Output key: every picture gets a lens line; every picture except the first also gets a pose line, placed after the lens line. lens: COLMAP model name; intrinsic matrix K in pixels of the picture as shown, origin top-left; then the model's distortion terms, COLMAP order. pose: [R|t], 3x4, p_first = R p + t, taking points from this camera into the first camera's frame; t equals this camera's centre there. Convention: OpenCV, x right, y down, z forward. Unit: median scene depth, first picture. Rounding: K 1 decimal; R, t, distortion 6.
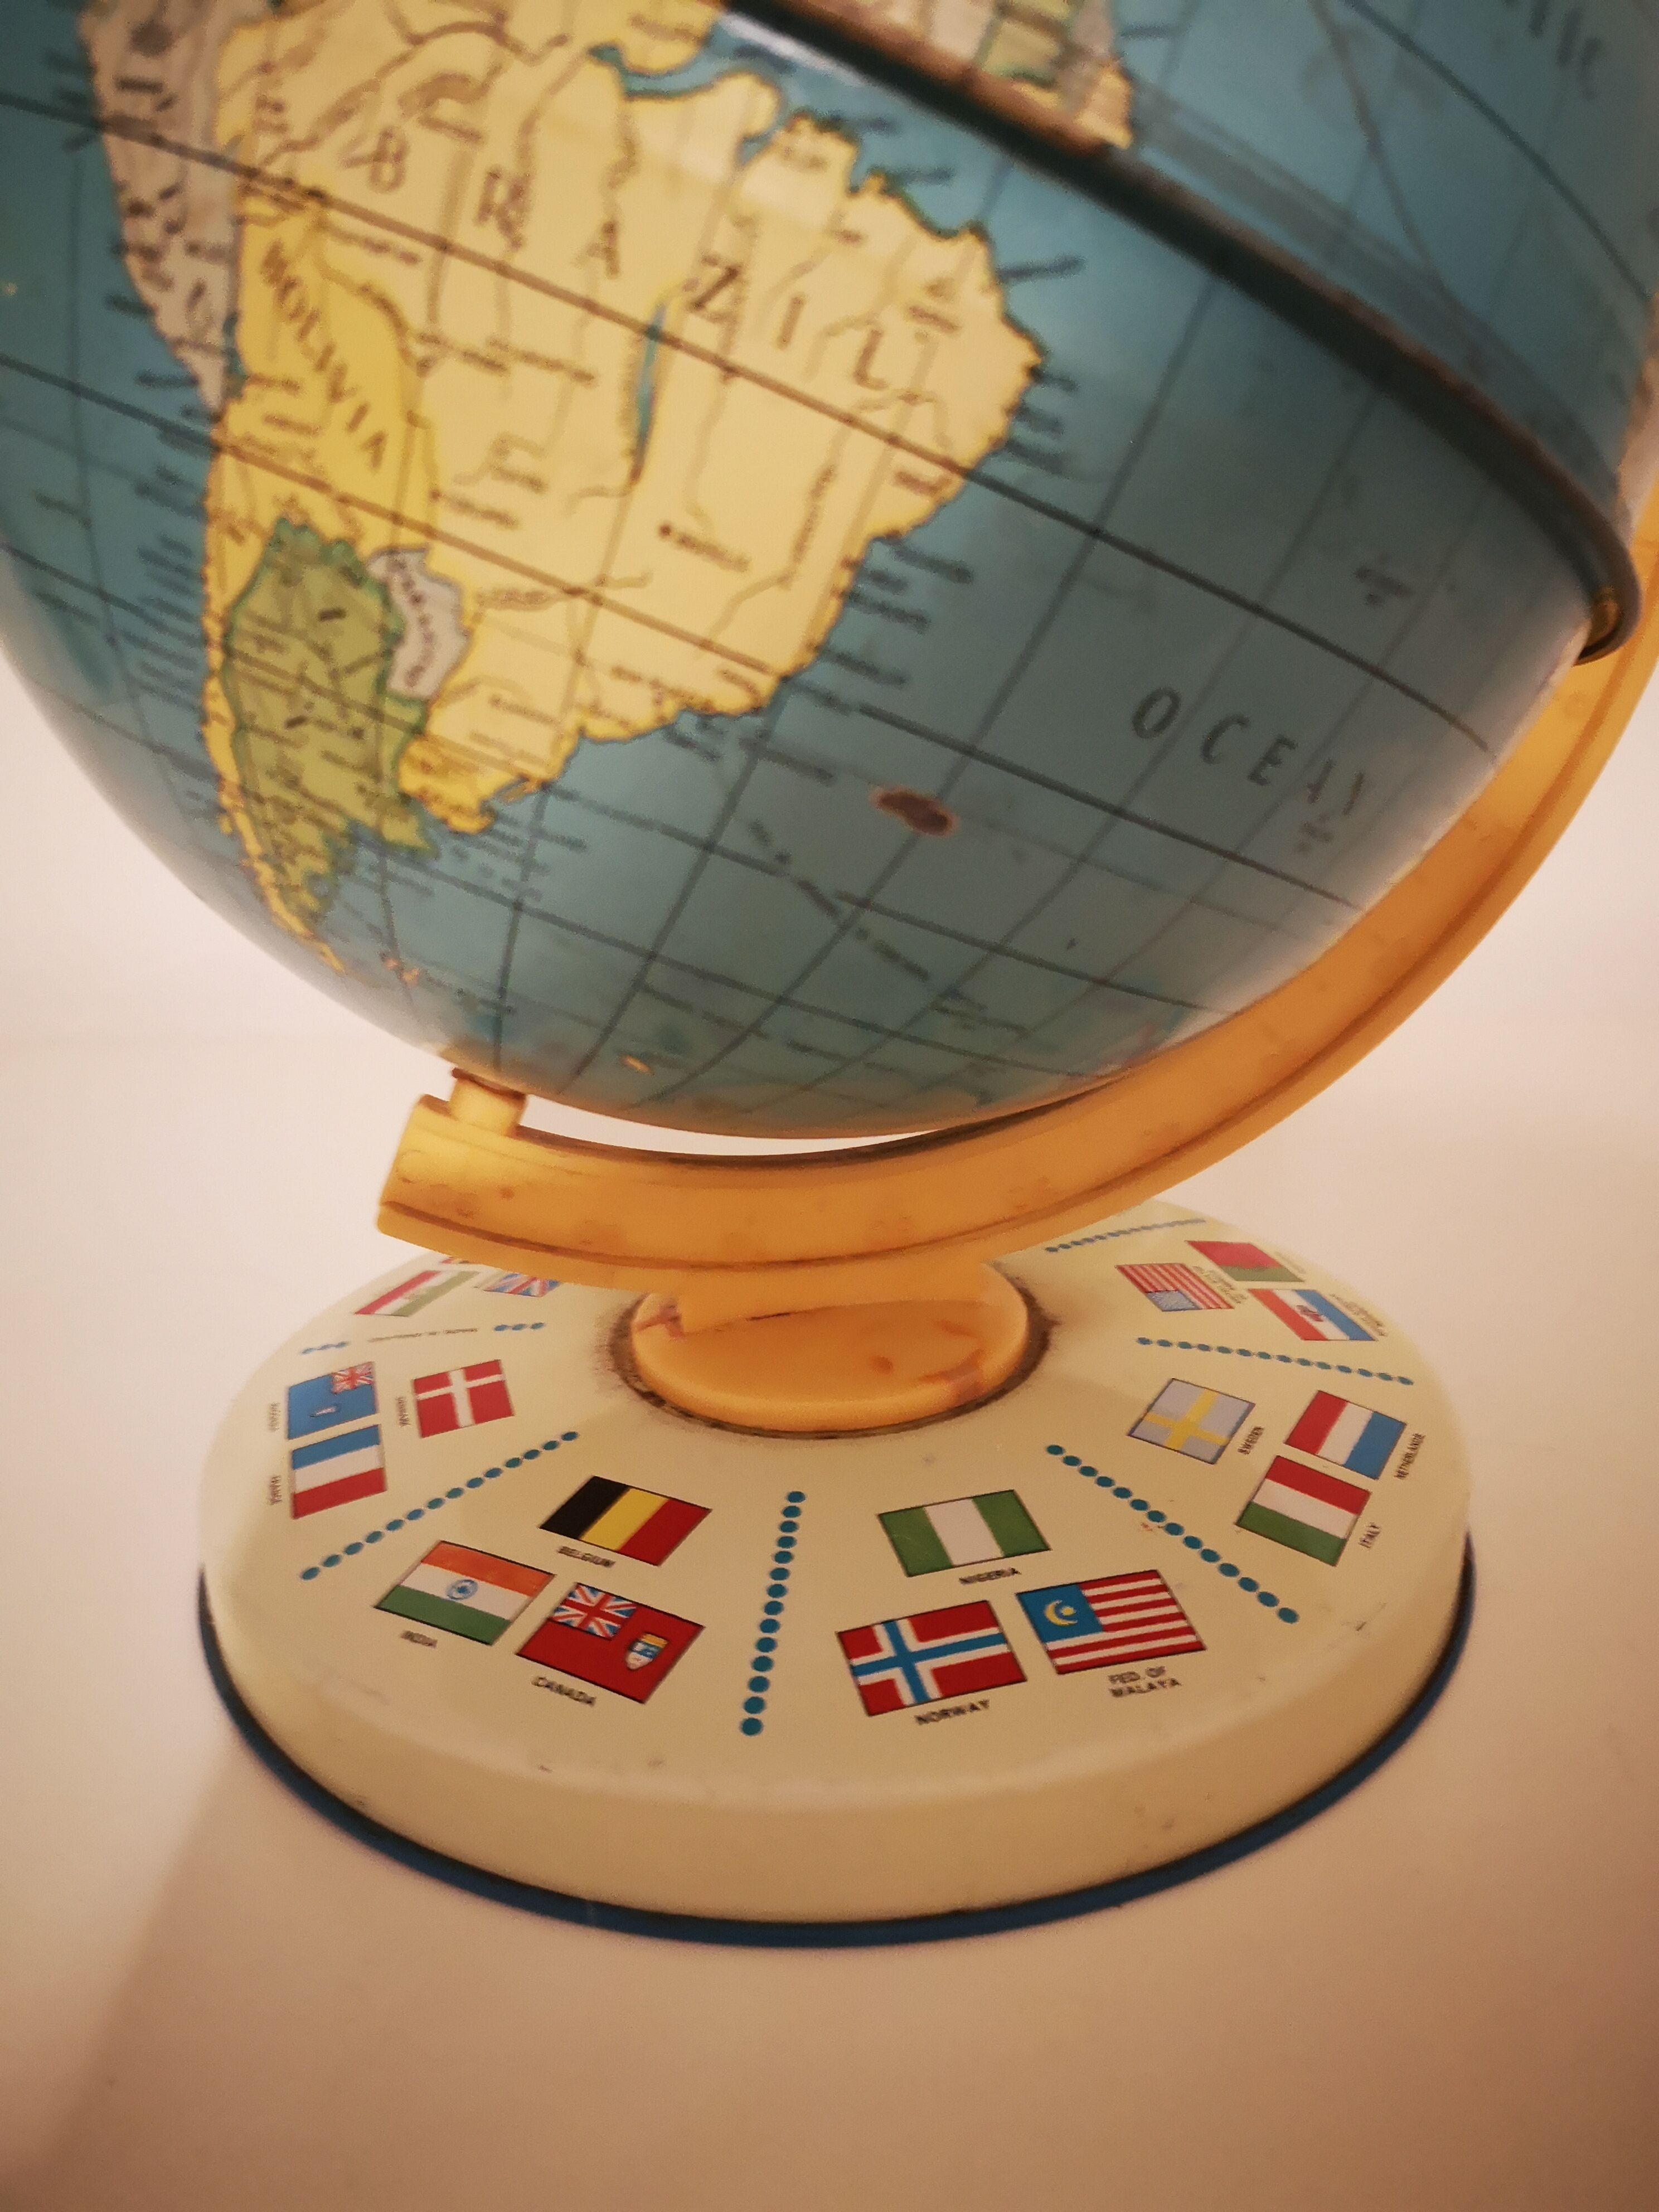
lens RADIAL K [[1788.4, 0, 829.5], [0, 1788.4, 1106.0], [0, 0, 1]] dist [0.089707, -0.194990]
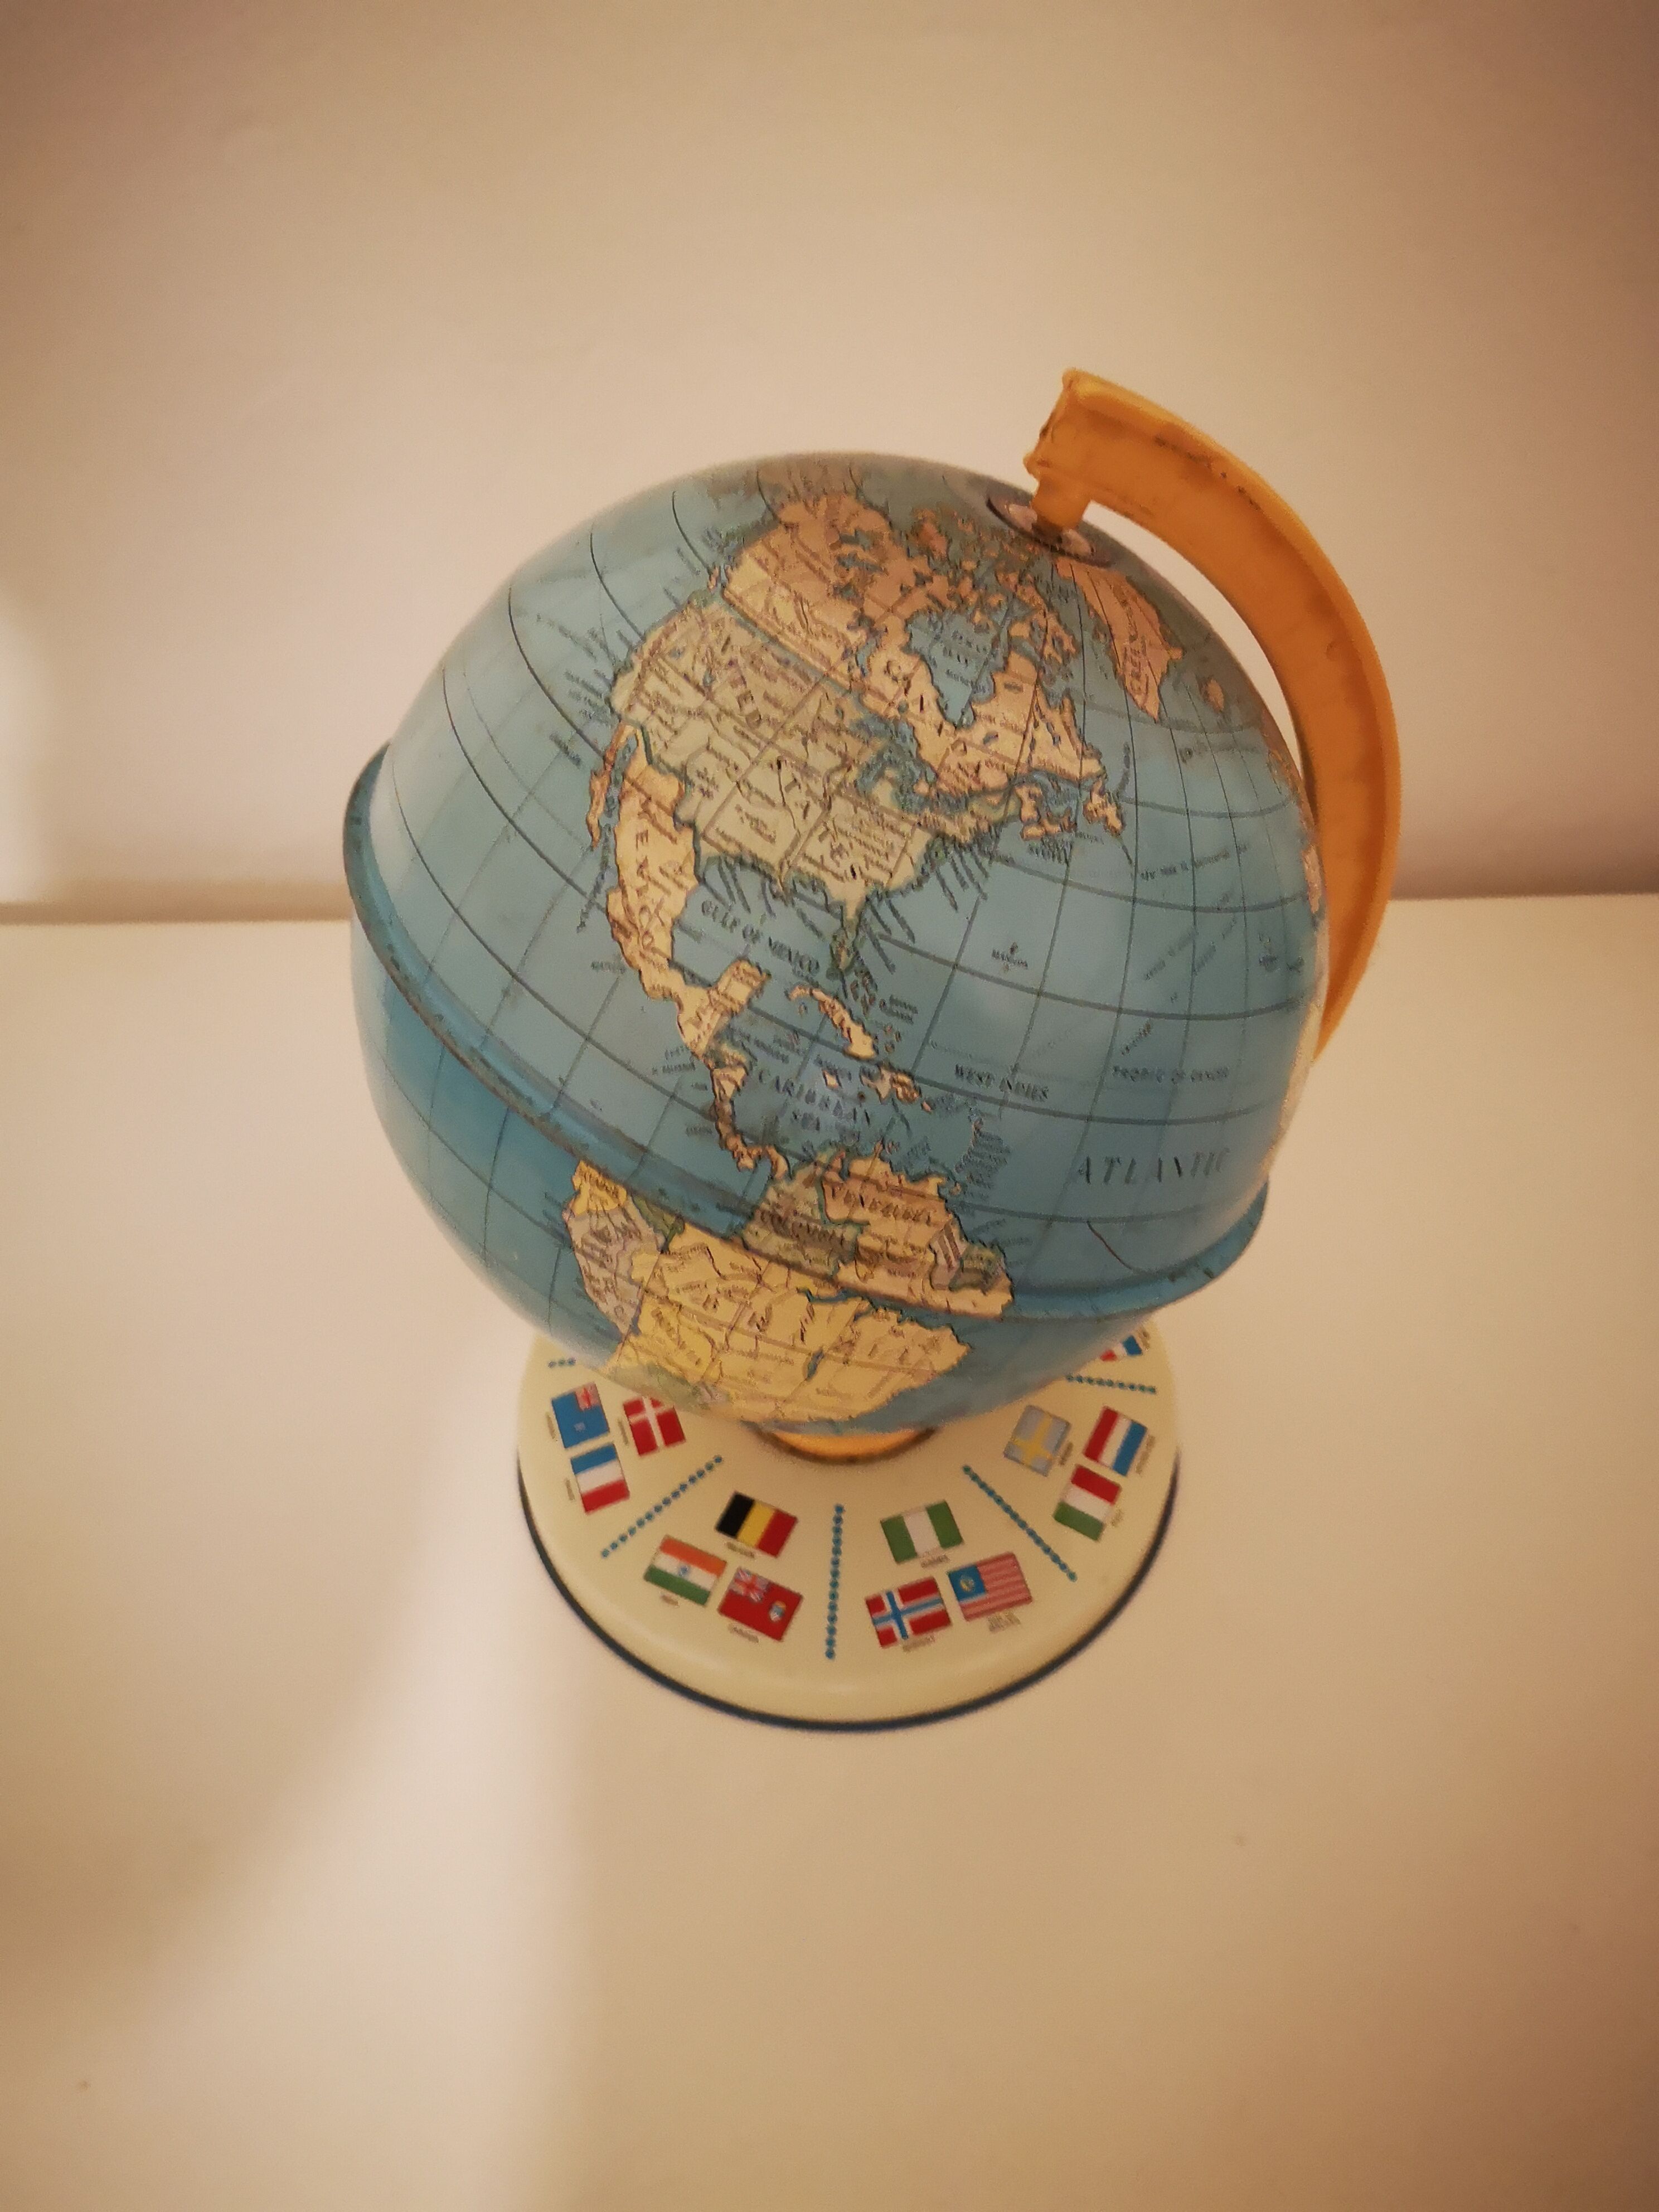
lens RADIAL K [[1788.4, 0, 829.5], [0, 1788.4, 1106.0], [0, 0, 1]] dist [0.089707, -0.194990]
pose [[0.998706, -0.026131, 0.043631, -0.114933], [0.005297, 0.906686, 0.421772, -1.134169], [-0.050581, -0.420995, 0.905651, -0.696104]]
